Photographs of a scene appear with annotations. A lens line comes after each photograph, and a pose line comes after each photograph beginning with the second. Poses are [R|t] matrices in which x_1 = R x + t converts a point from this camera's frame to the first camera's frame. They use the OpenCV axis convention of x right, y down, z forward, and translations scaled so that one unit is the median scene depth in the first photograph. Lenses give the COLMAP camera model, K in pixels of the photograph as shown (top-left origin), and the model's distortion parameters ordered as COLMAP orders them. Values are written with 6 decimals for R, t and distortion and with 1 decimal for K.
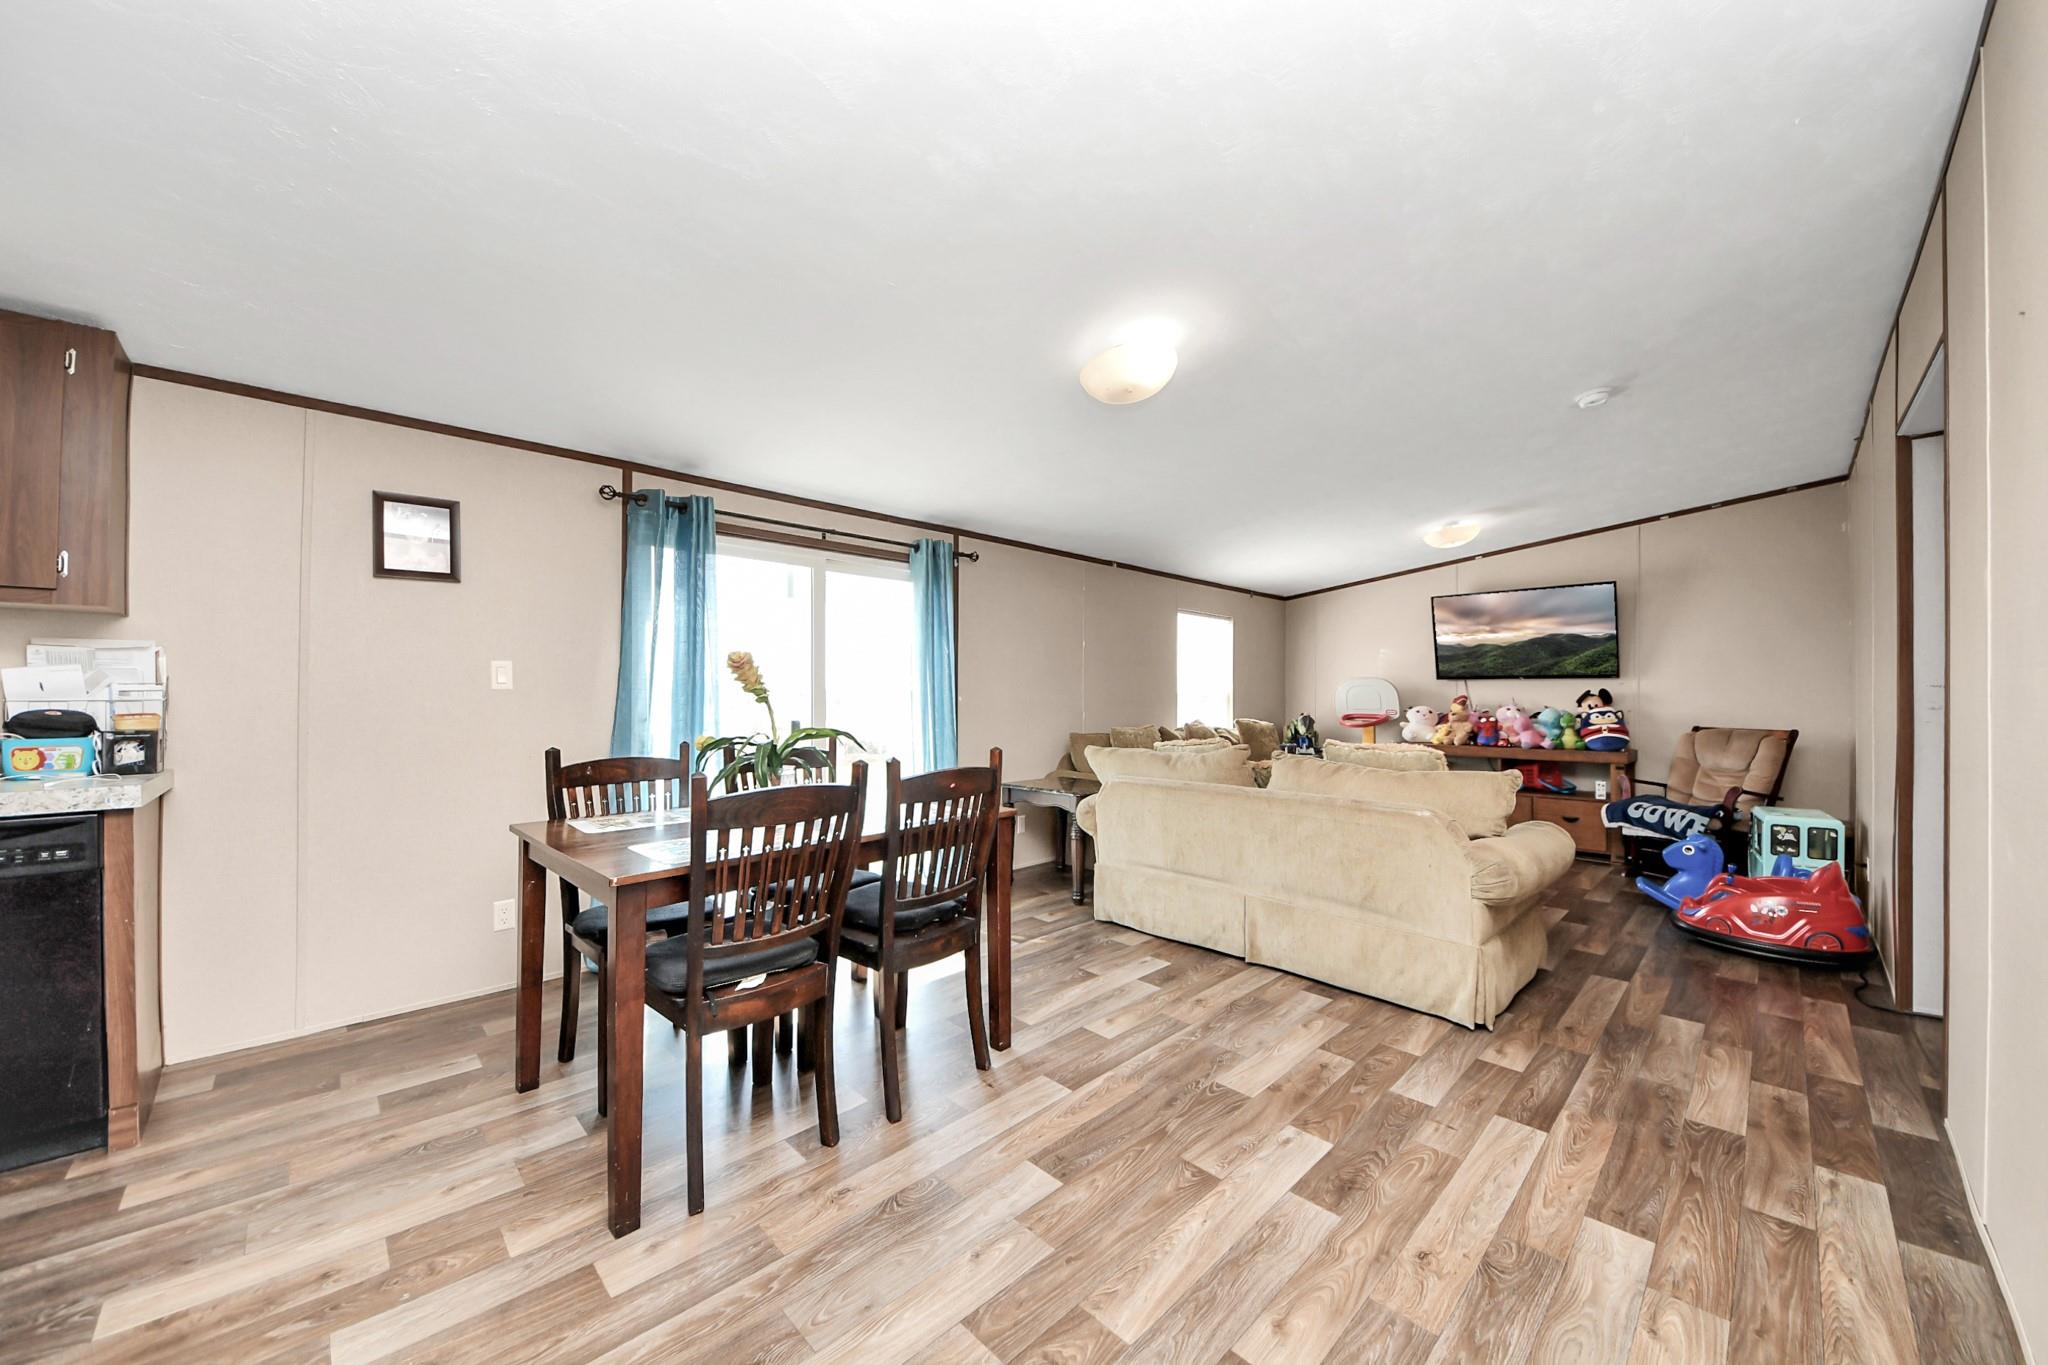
lens RADIAL K [[704.8, 0, 1010.3], [0, 704.8, 708.4], [0, 0, 1]] dist [-0.013947, -0.003800]
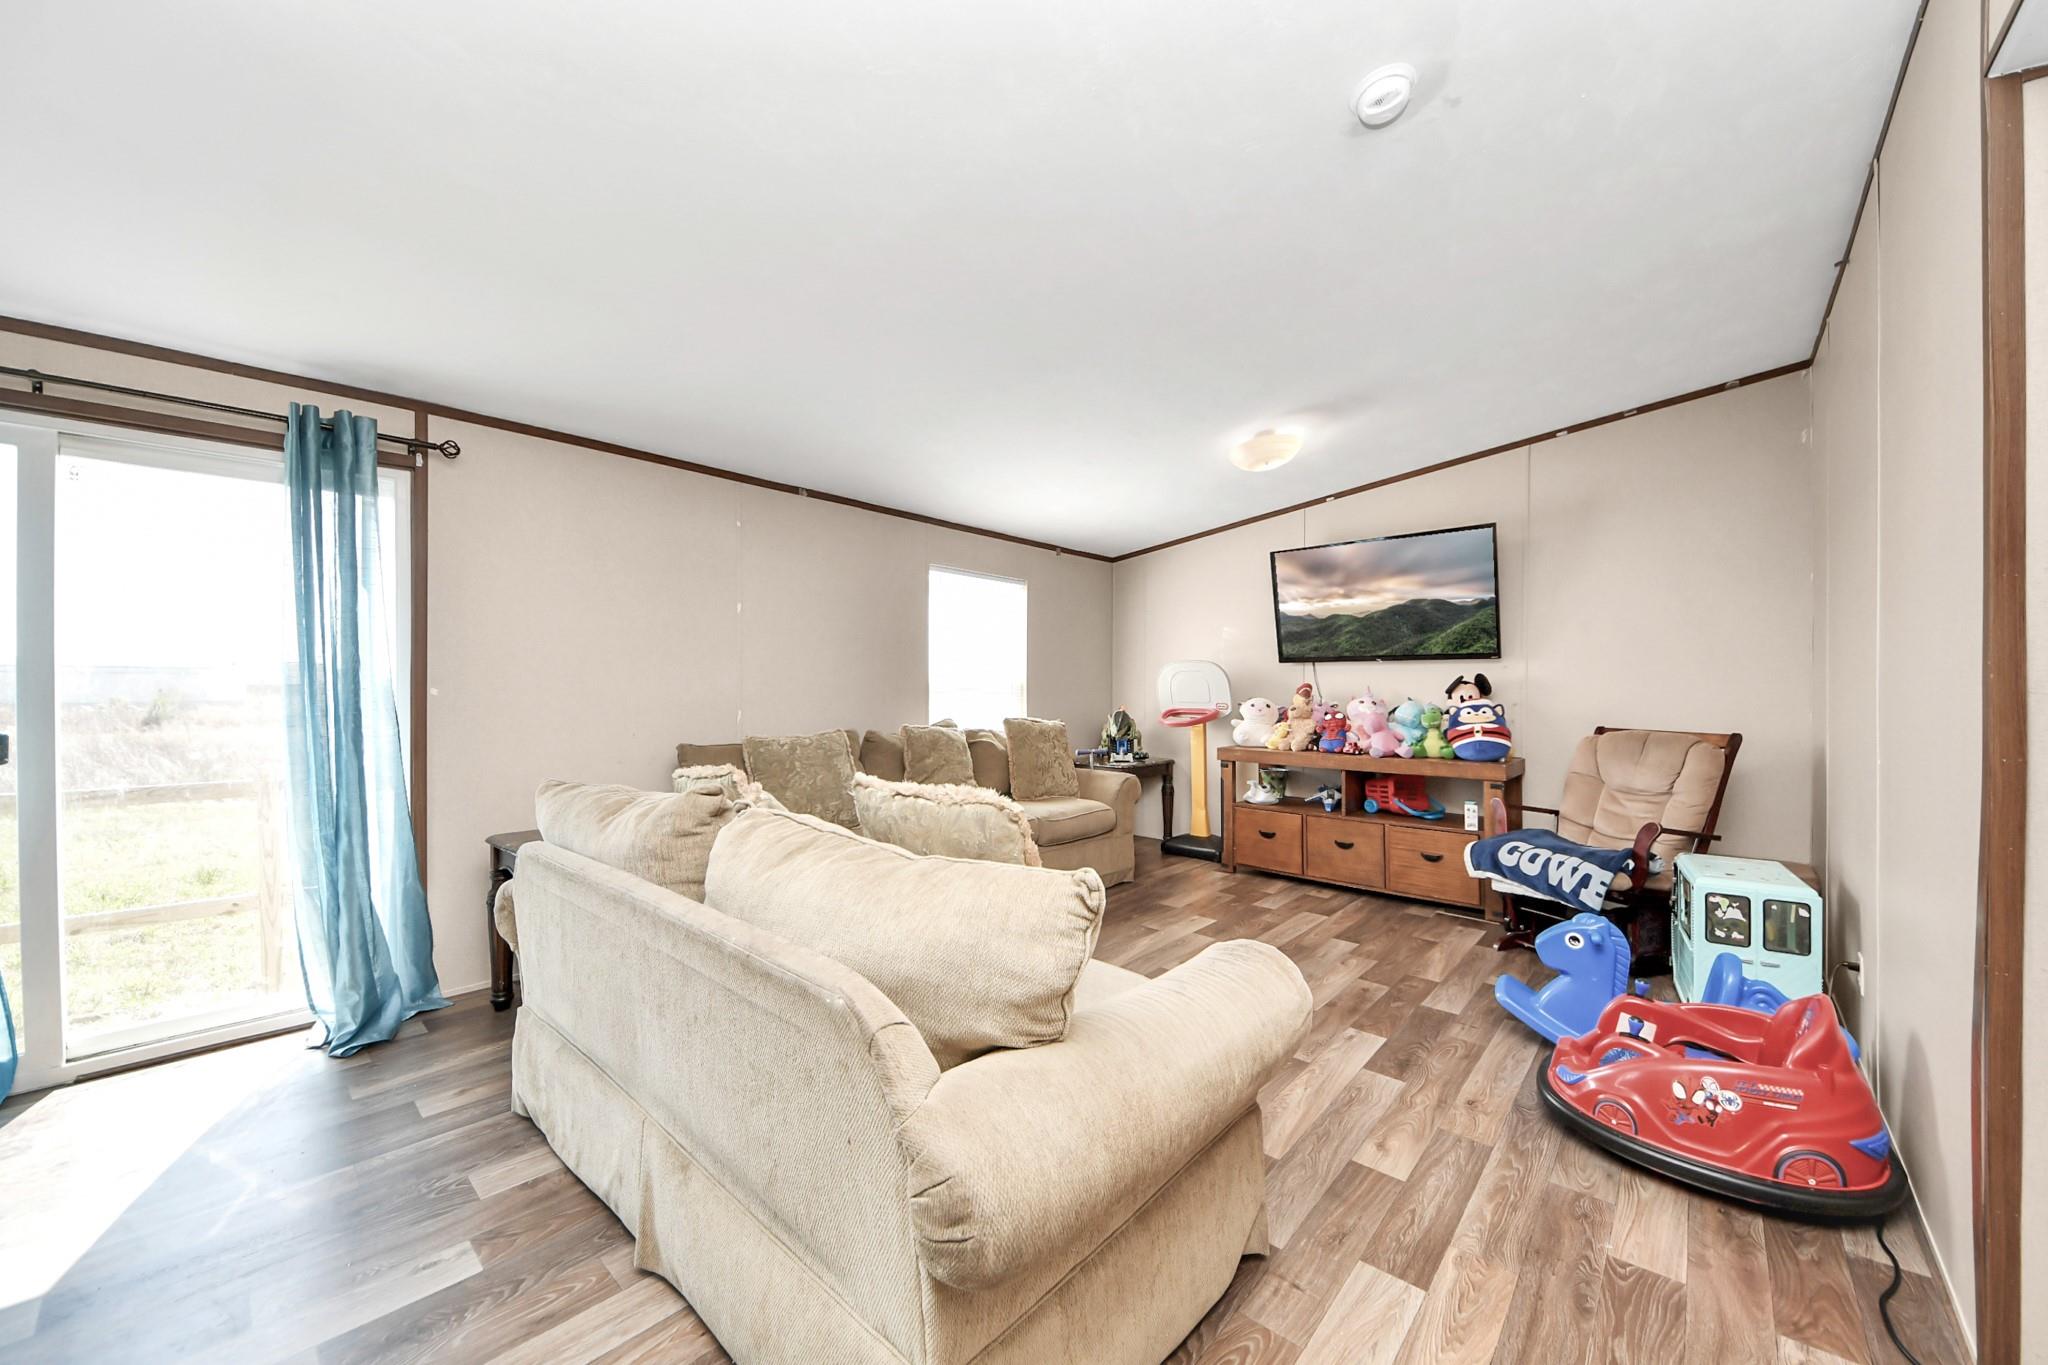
lens RADIAL K [[738.5, 0, 1024.0], [0, 738.5, 682.5], [0, 0, 1]] dist [0.007911, -0.007253]
pose [[0.995540, -0.000190, 0.094344, 0.306898], [0.002345, 0.999739, -0.022739, -0.002867], [-0.094315, 0.022859, 0.995280, 0.277419]]
